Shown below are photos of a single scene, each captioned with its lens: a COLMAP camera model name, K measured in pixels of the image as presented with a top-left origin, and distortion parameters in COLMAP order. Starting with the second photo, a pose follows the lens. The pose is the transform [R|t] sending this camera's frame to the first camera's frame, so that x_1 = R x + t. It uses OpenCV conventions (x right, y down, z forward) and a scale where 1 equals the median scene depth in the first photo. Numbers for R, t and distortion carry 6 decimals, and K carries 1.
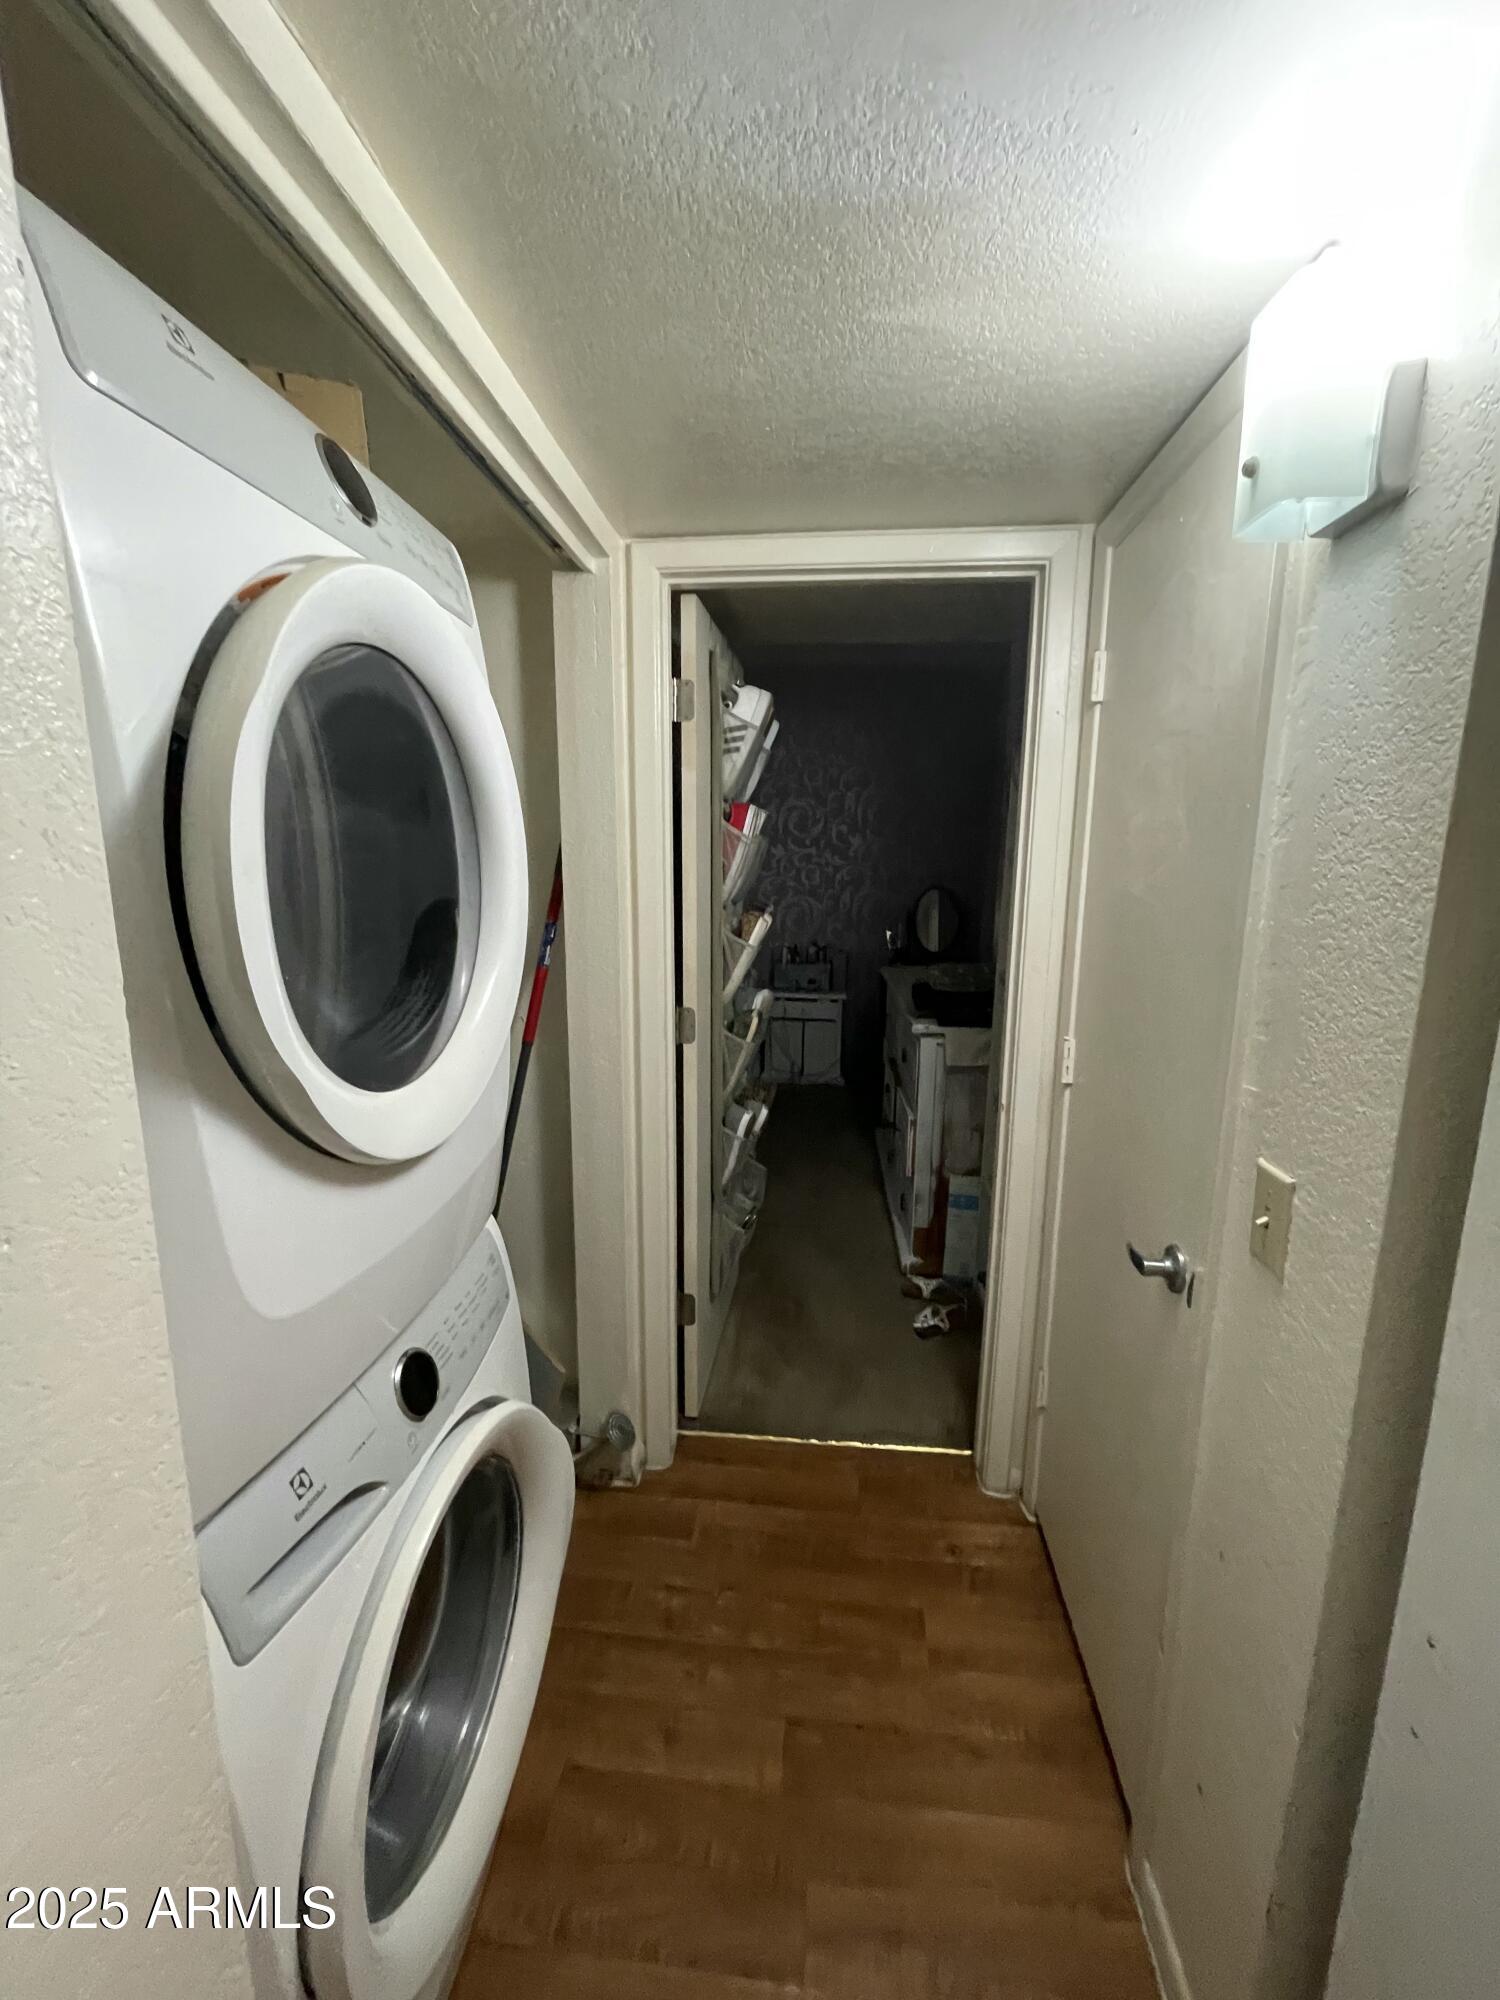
lens RADIAL K [[802.6, 0, 757.4], [0, 802.6, 997.0], [0, 0, 1]] dist [-0.001092, 0.000136]
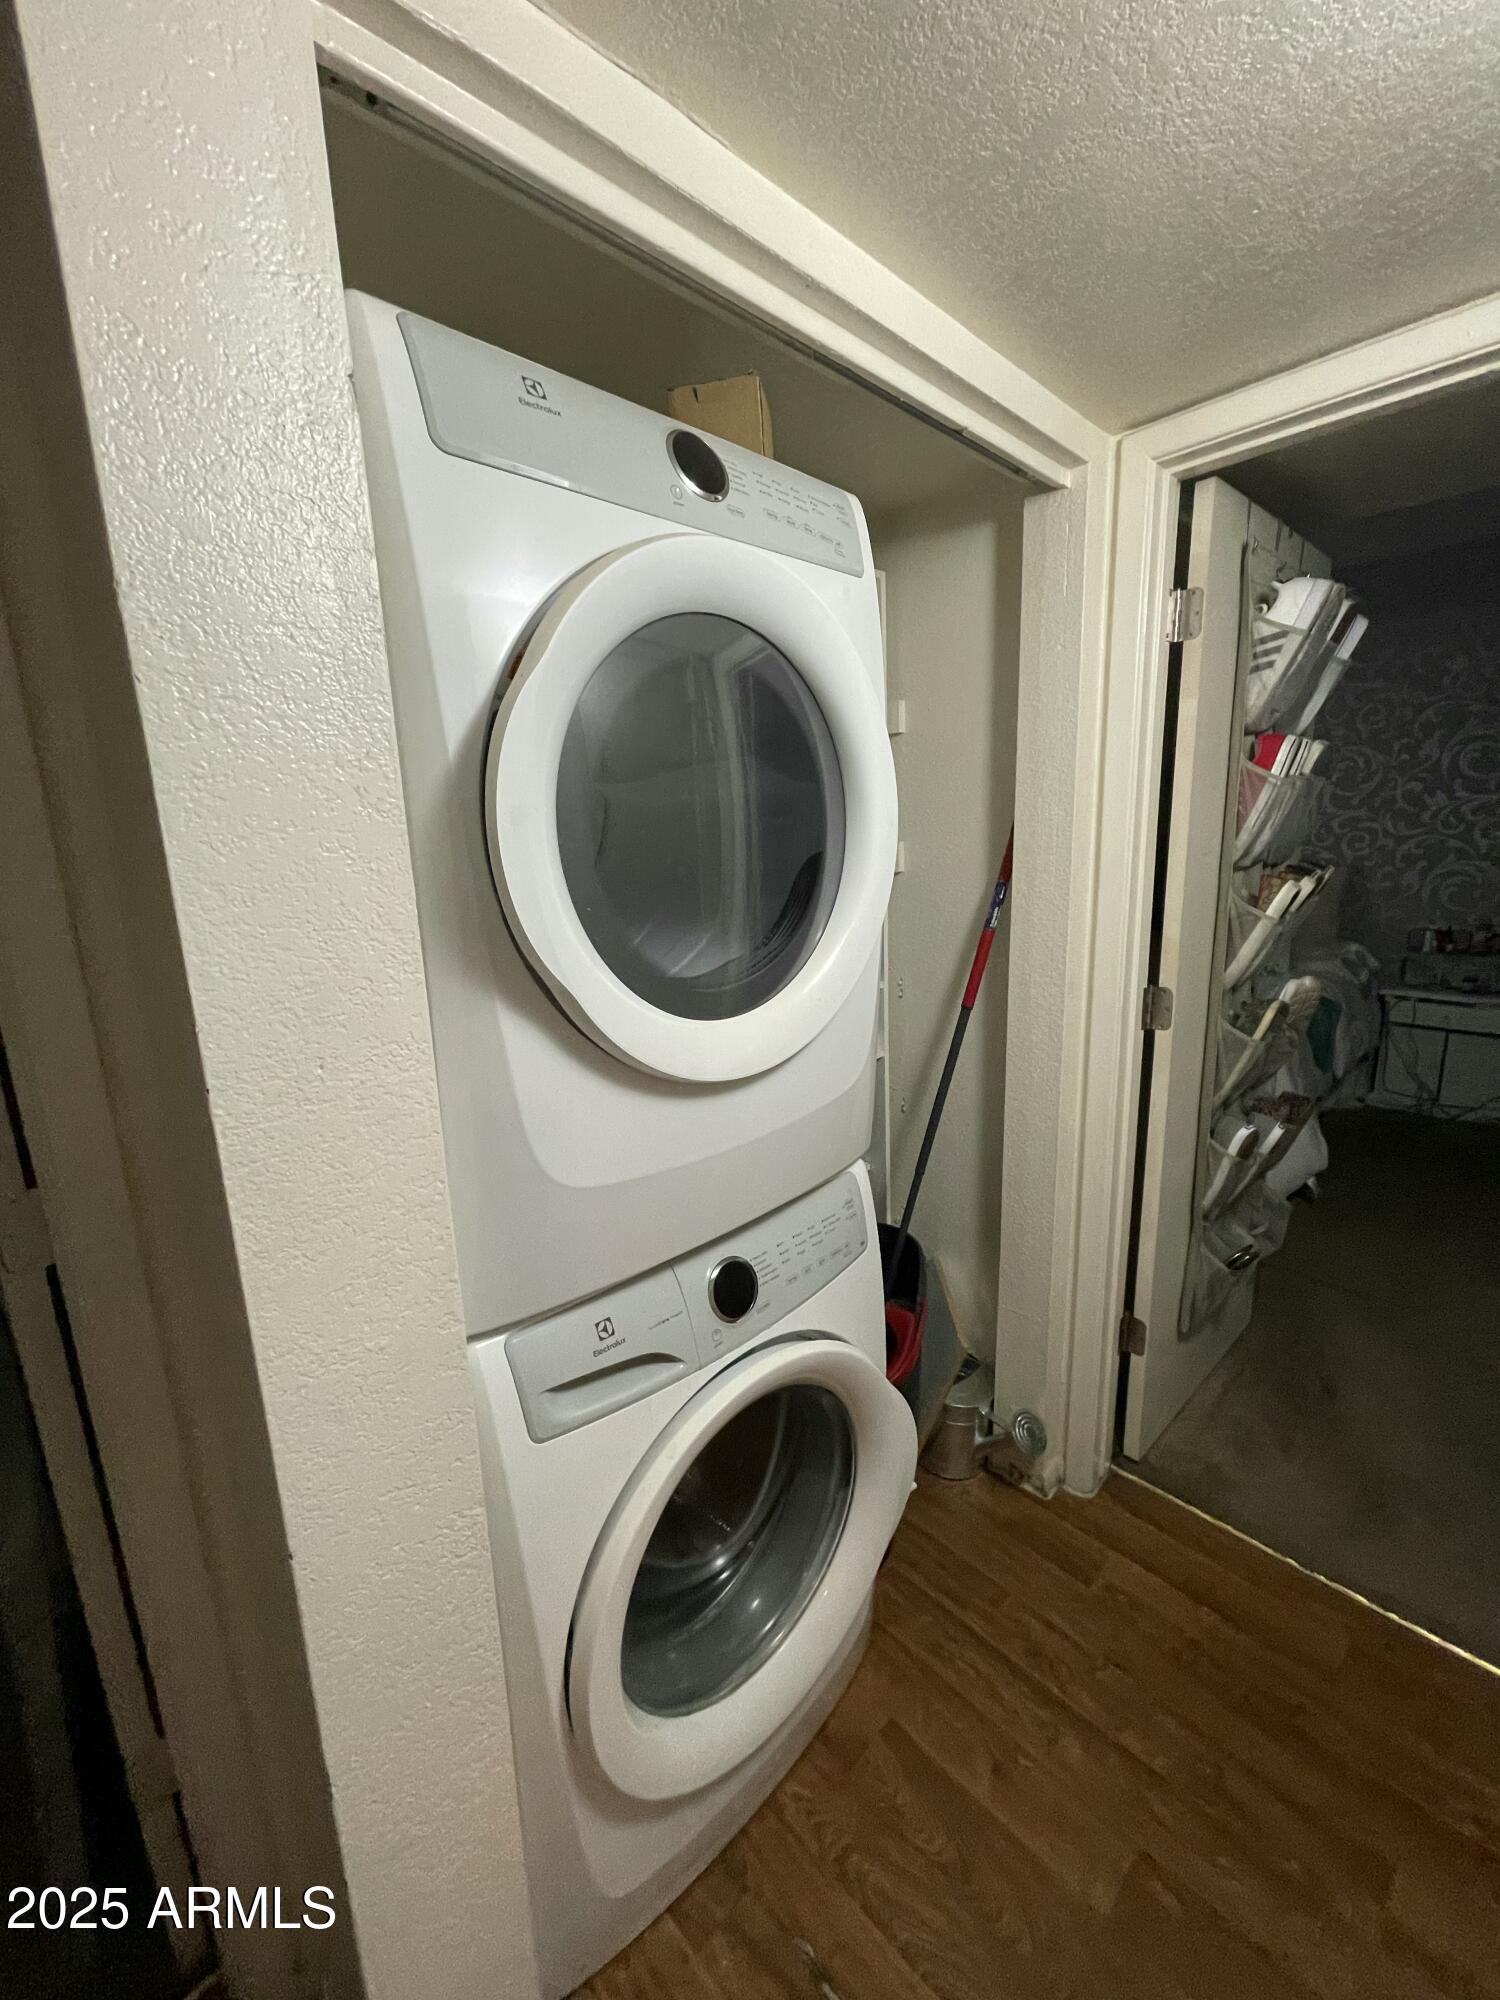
lens RADIAL K [[802.6, 0, 757.8], [0, 802.6, 994.7], [0, 0, 1]] dist [-0.001092, 0.000136]
pose [[0.760850, 0.099322, -0.641281, 0.134090], [-0.078813, 0.995046, 0.060605, 0.003658], [0.644124, 0.004430, 0.764909, 0.084752]]
